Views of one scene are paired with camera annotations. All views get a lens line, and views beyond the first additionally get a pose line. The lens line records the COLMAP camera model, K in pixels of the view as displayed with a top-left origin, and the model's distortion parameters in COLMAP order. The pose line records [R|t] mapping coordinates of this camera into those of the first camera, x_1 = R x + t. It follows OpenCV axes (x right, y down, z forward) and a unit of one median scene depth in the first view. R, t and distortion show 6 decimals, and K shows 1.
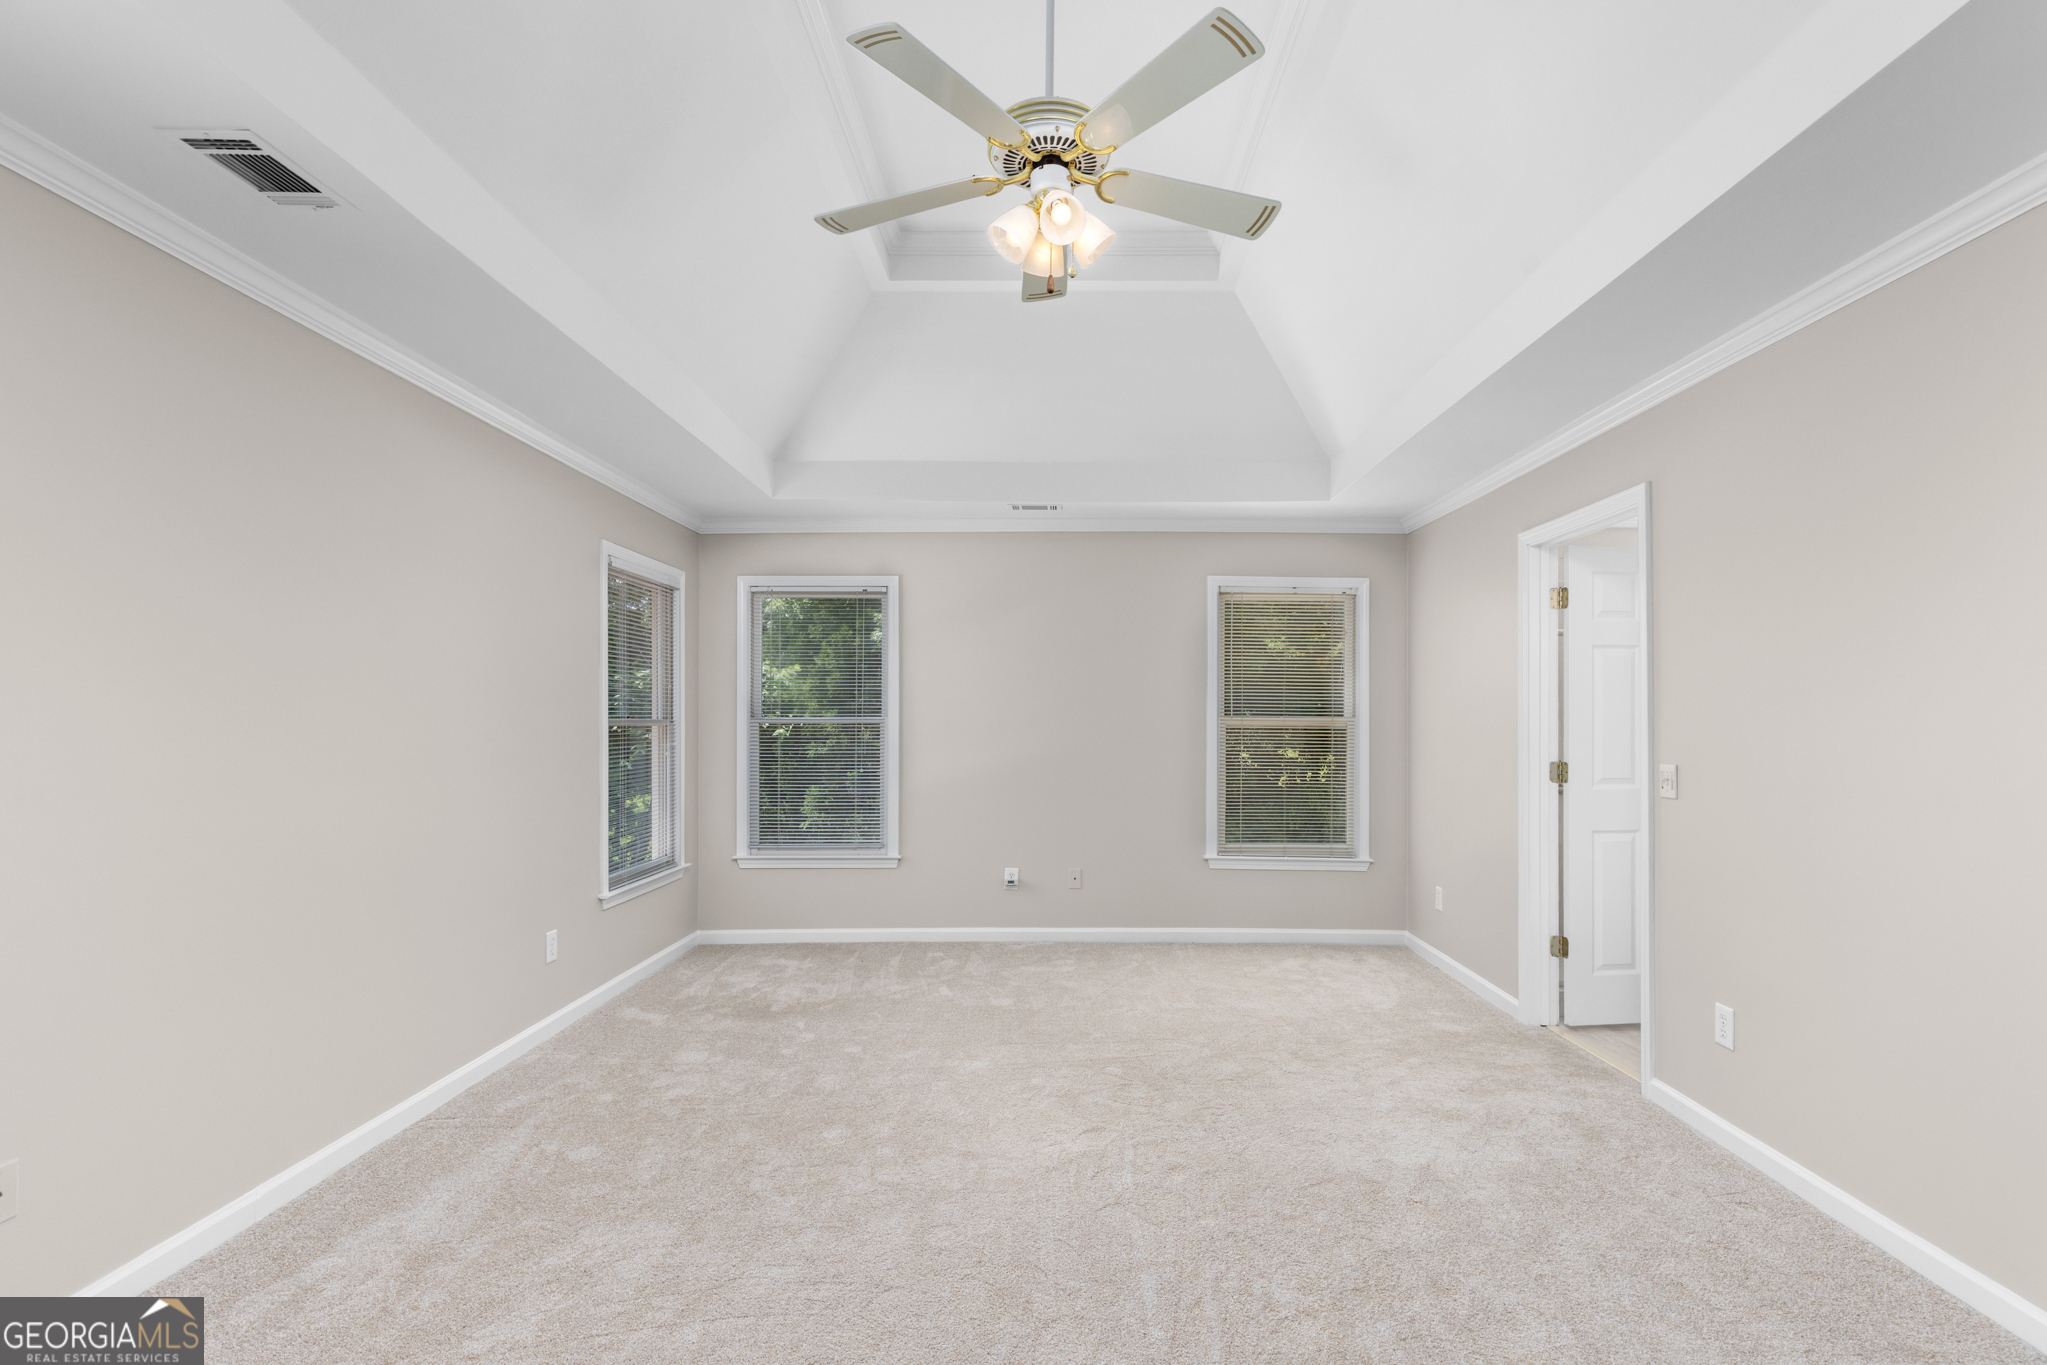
lens RADIAL K [[924.6, 0, 1023.9], [0, 924.6, 724.6], [0, 0, 1]] dist [-0.000211, 0.000393]
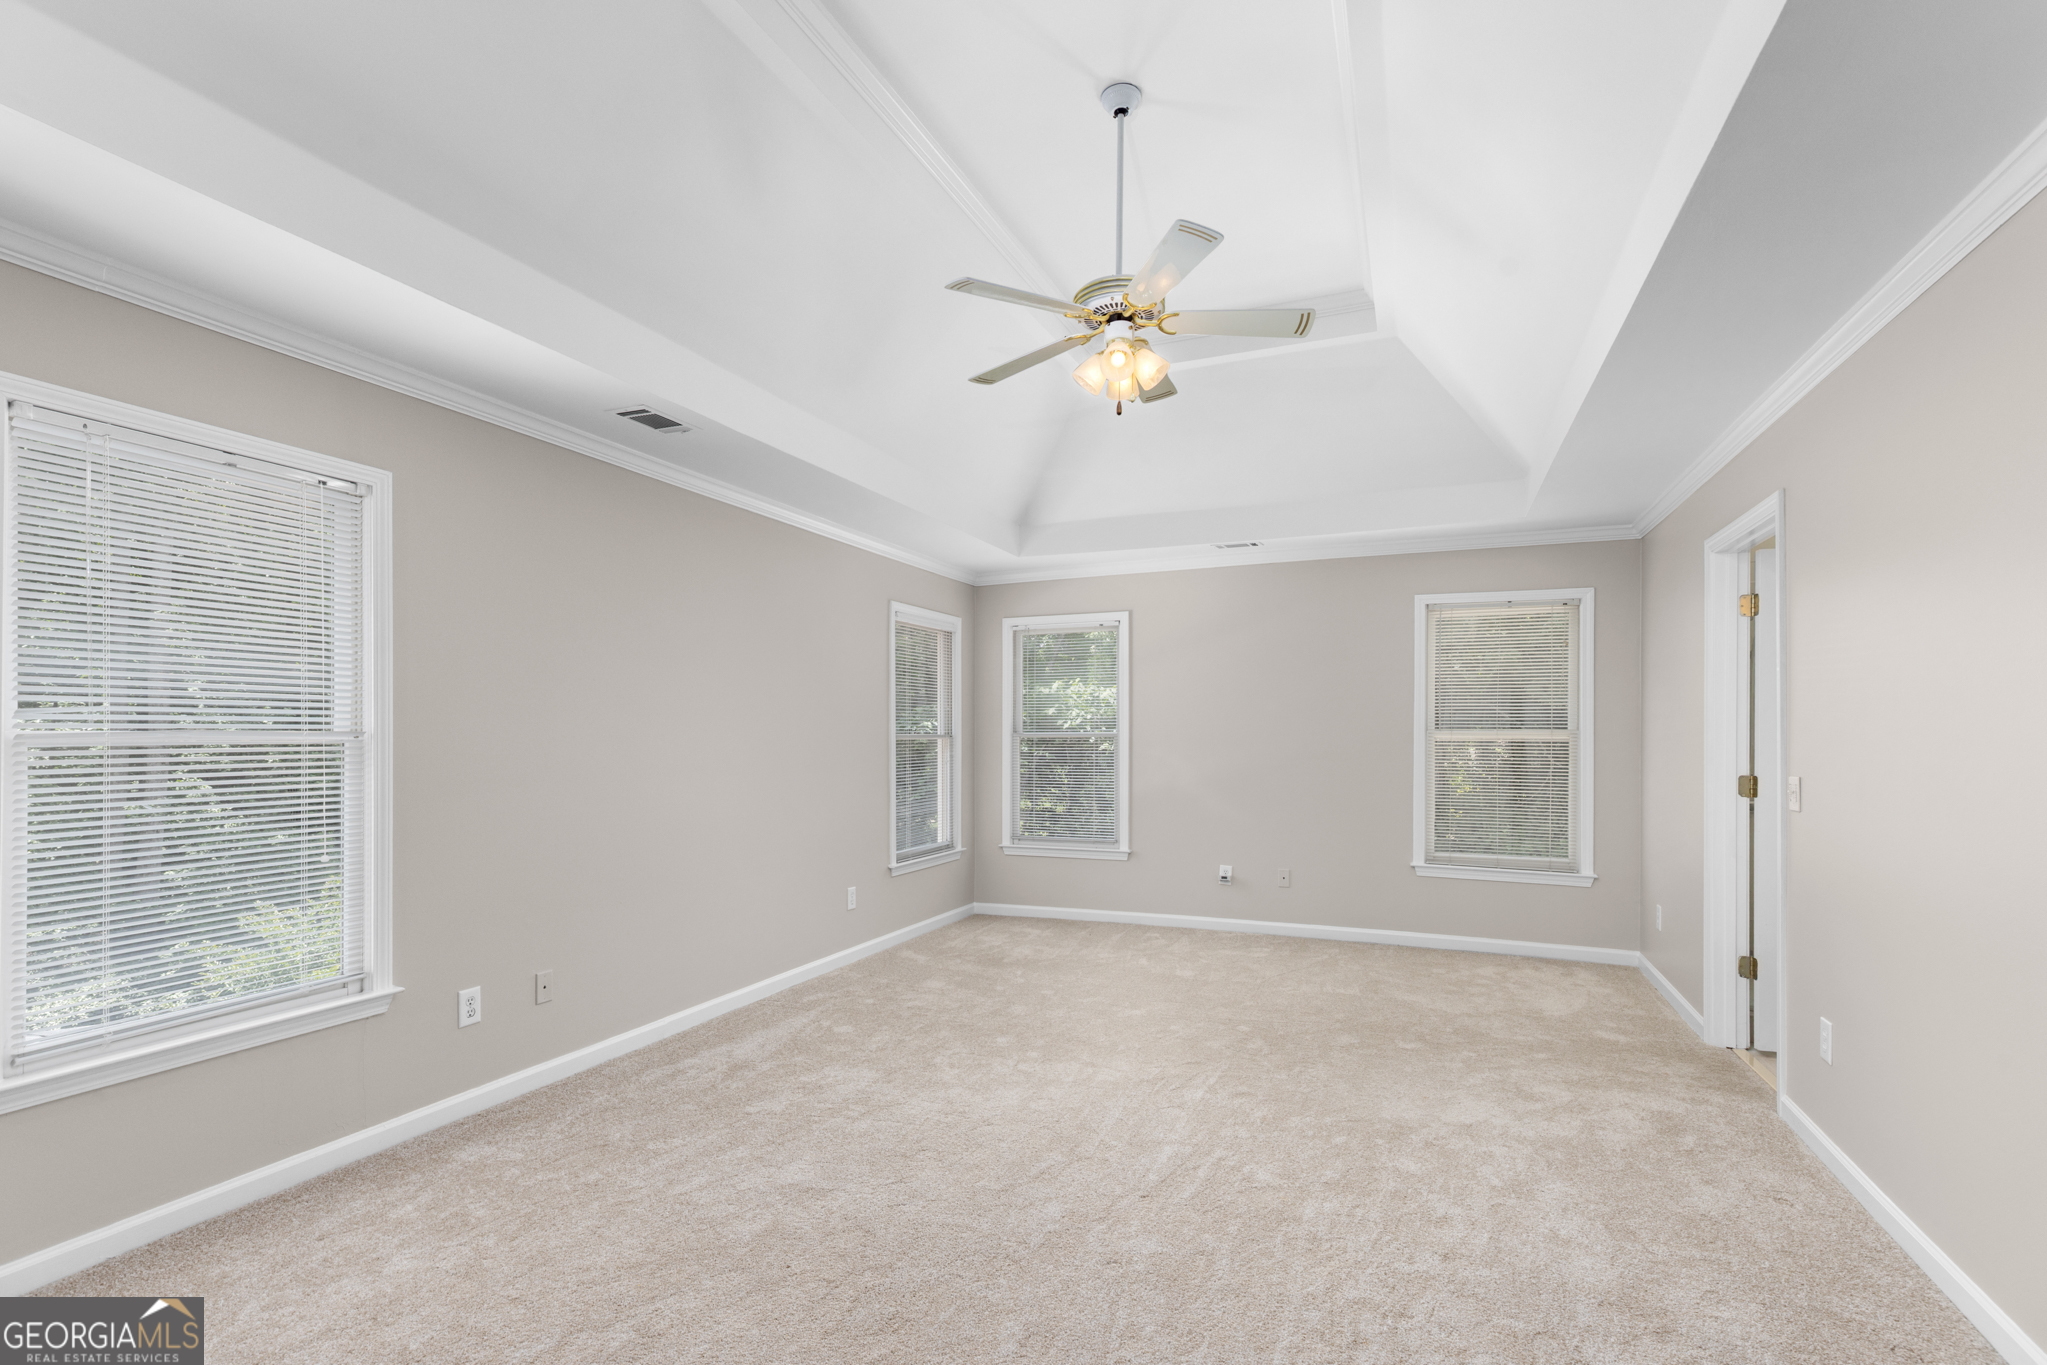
lens RADIAL K [[924.6, 0, 1022.9], [0, 924.6, 744.0], [0, 0, 1]] dist [-0.000211, 0.000393]
pose [[0.923471, 0.000154, -0.383669, 0.272352], [0.001739, 0.999988, 0.004586, 0.001886], [0.383665, -0.004902, 0.923459, -0.192246]]
